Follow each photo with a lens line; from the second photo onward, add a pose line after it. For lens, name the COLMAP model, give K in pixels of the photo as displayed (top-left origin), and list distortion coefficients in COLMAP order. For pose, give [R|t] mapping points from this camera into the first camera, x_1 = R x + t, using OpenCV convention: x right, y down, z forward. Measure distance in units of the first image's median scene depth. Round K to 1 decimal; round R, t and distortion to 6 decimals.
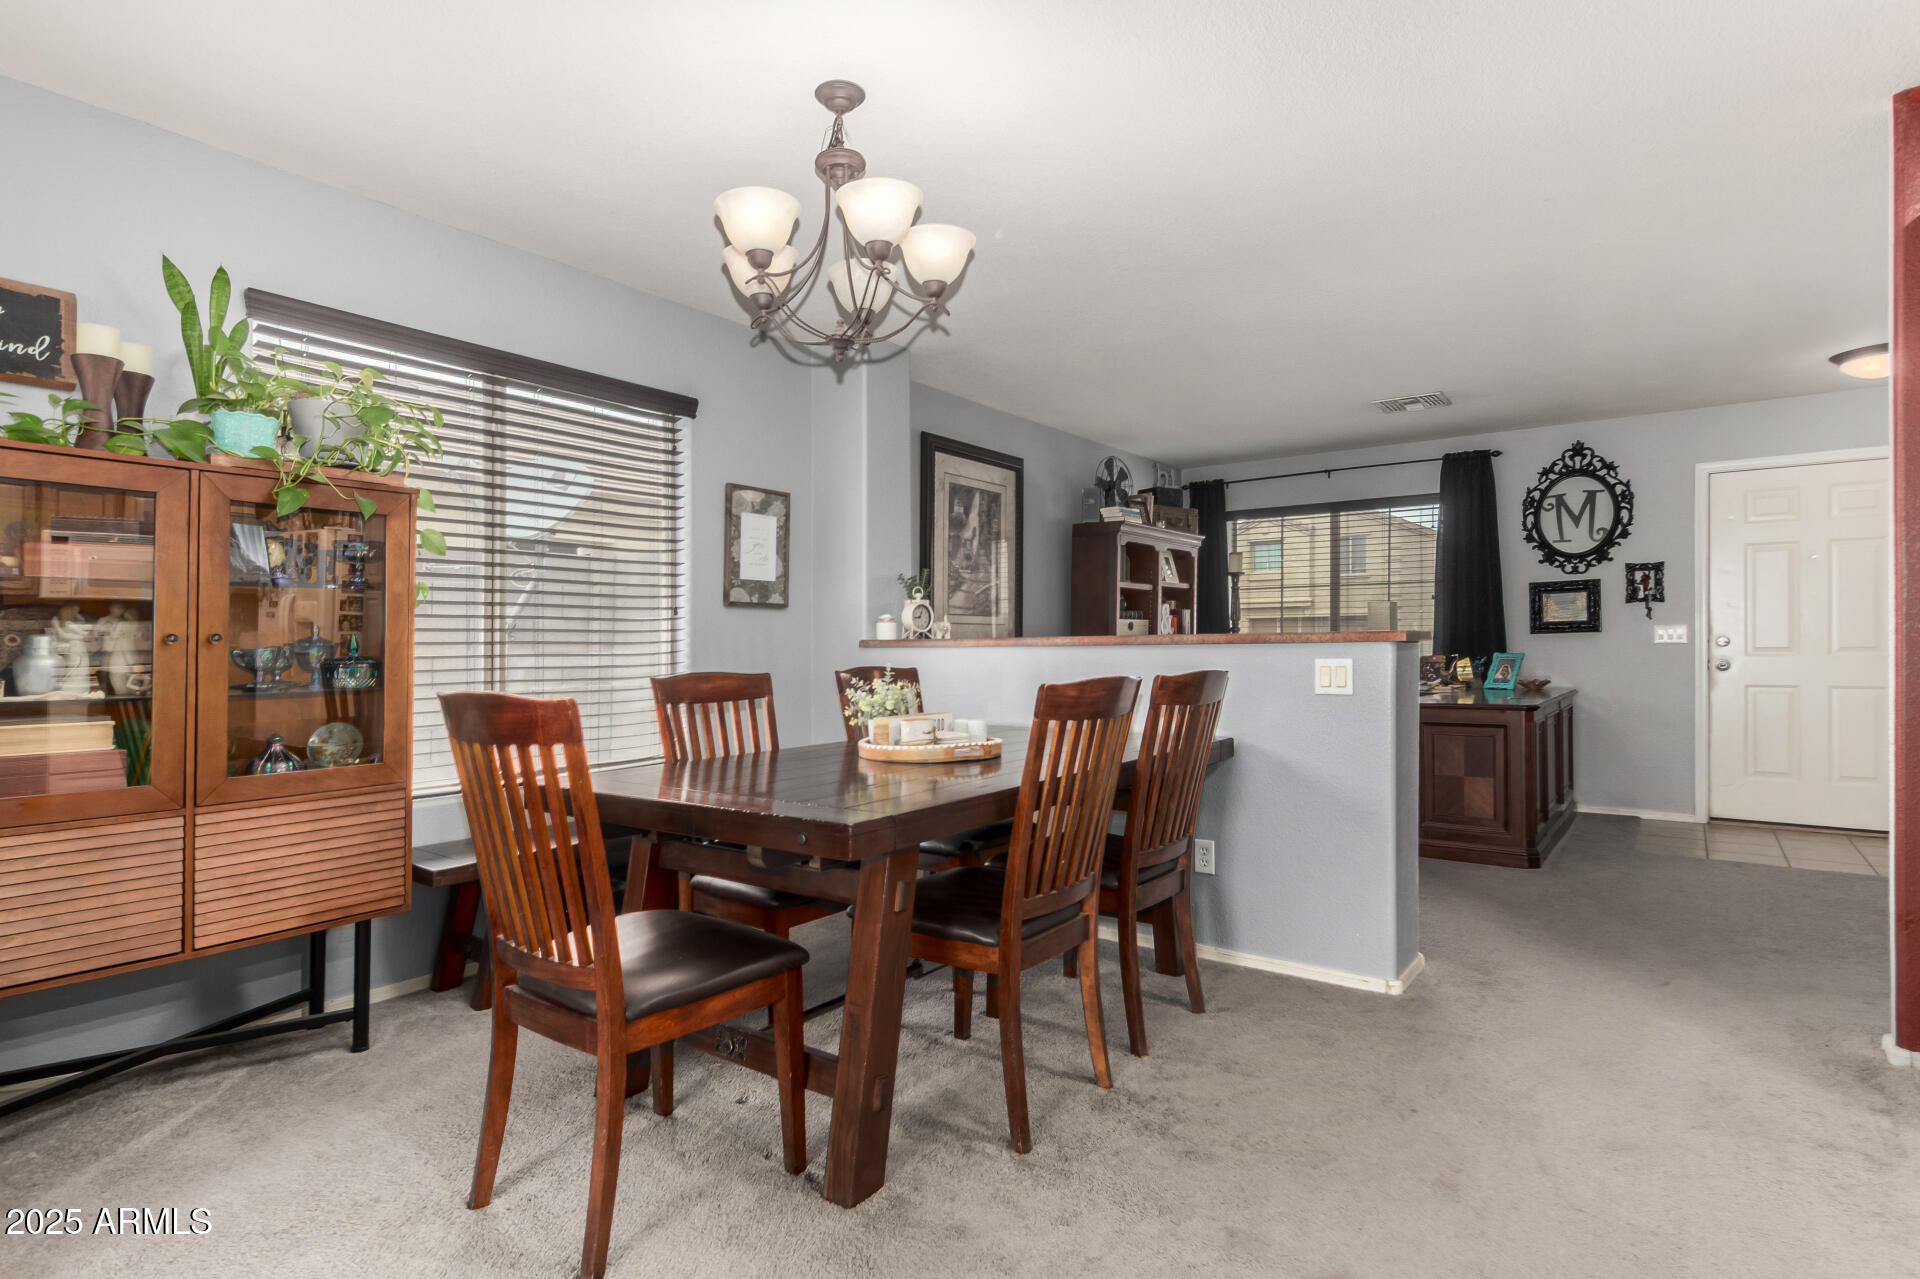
lens RADIAL K [[904.0, 0, 946.4], [0, 904.0, 642.7], [0, 0, 1]] dist [0.004306, -0.002586]
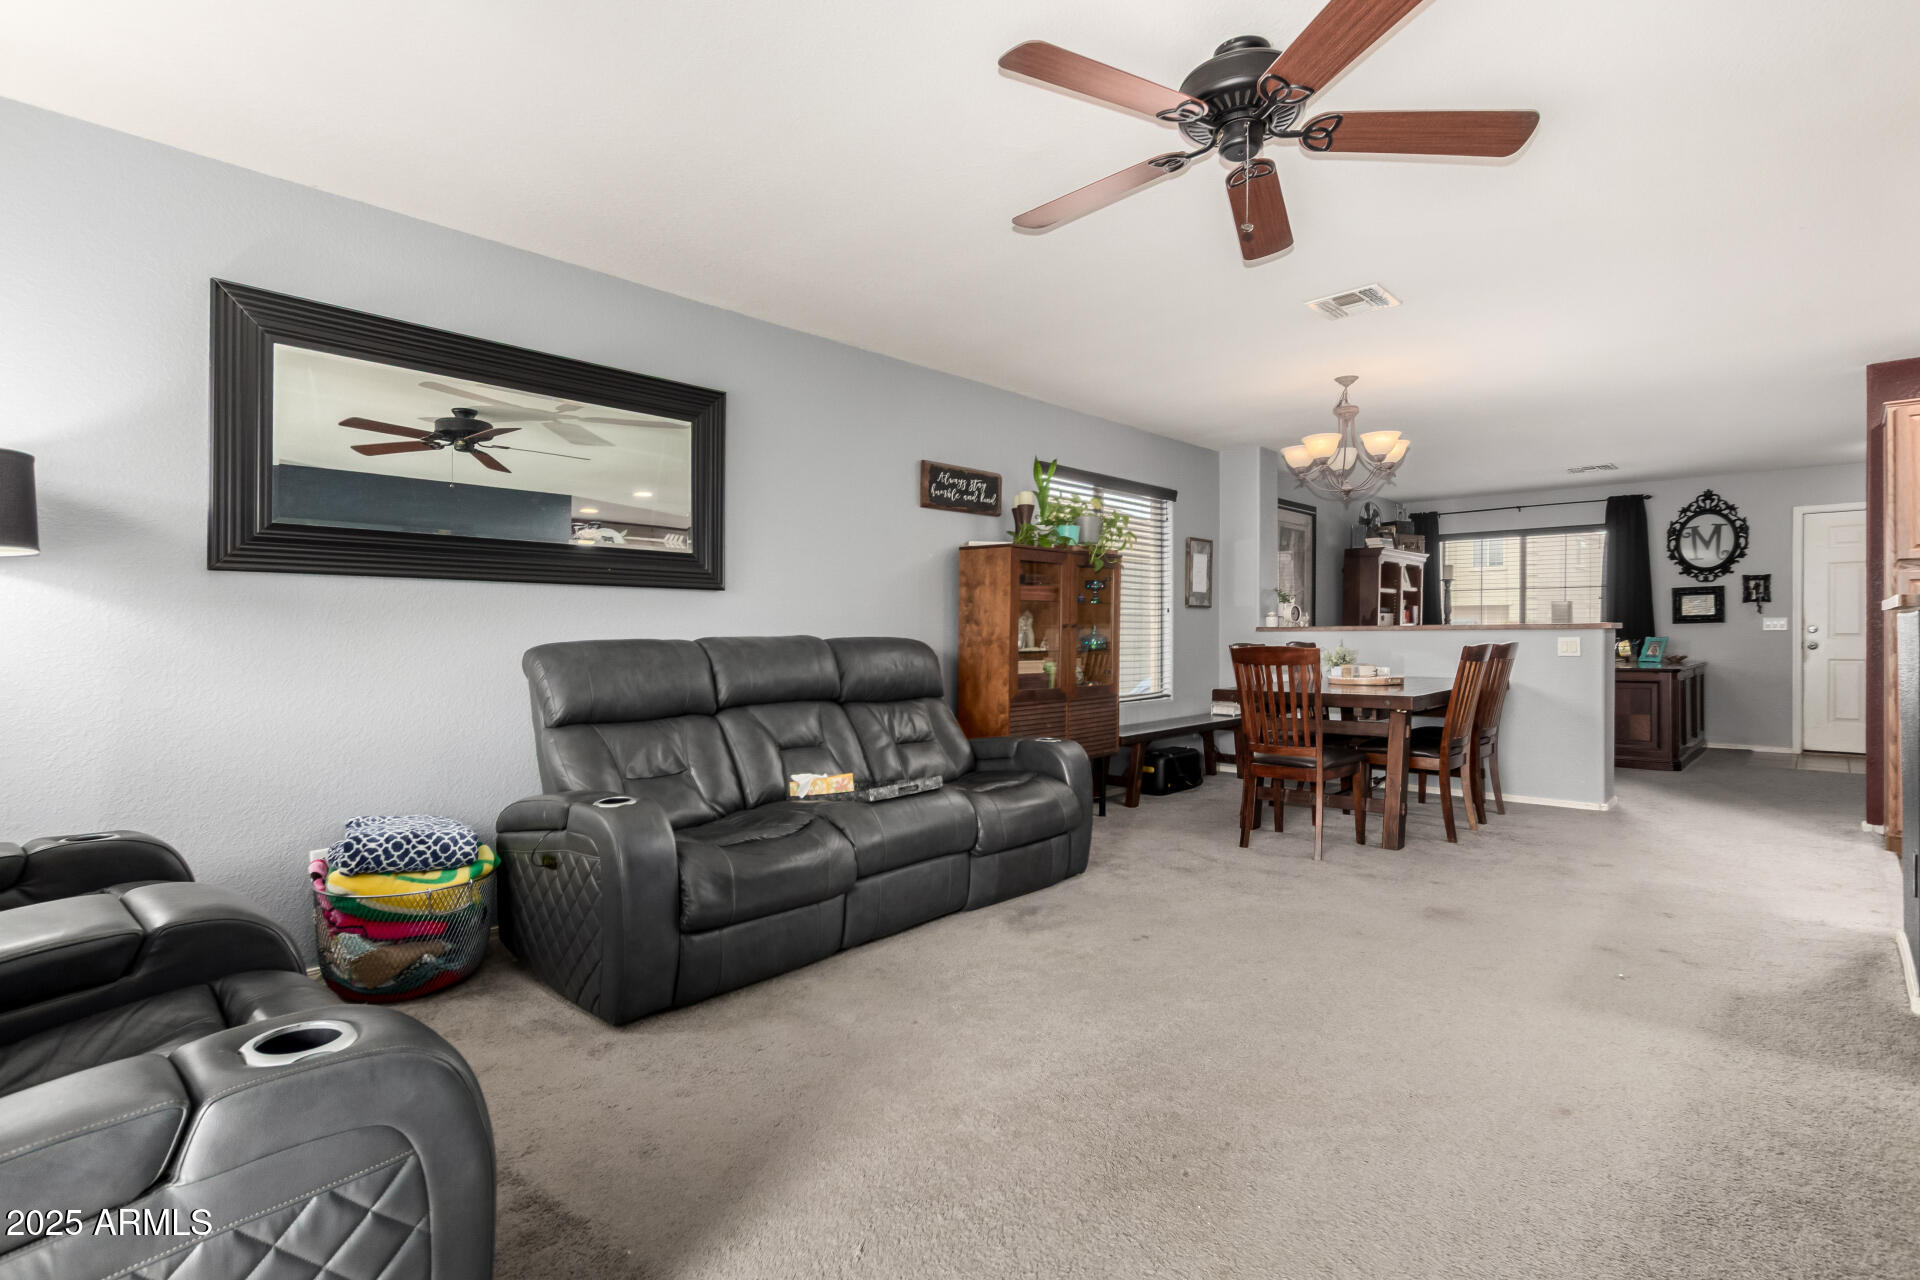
lens RADIAL K [[904.0, 0, 971.6], [0, 904.0, 632.1], [0, 0, 1]] dist [0.004306, -0.002586]
pose [[0.997020, 0.001645, -0.077128, -0.360250], [-0.001558, 0.999998, 0.001194, 0.003435], [0.077129, -0.001070, 0.997021, -0.528545]]
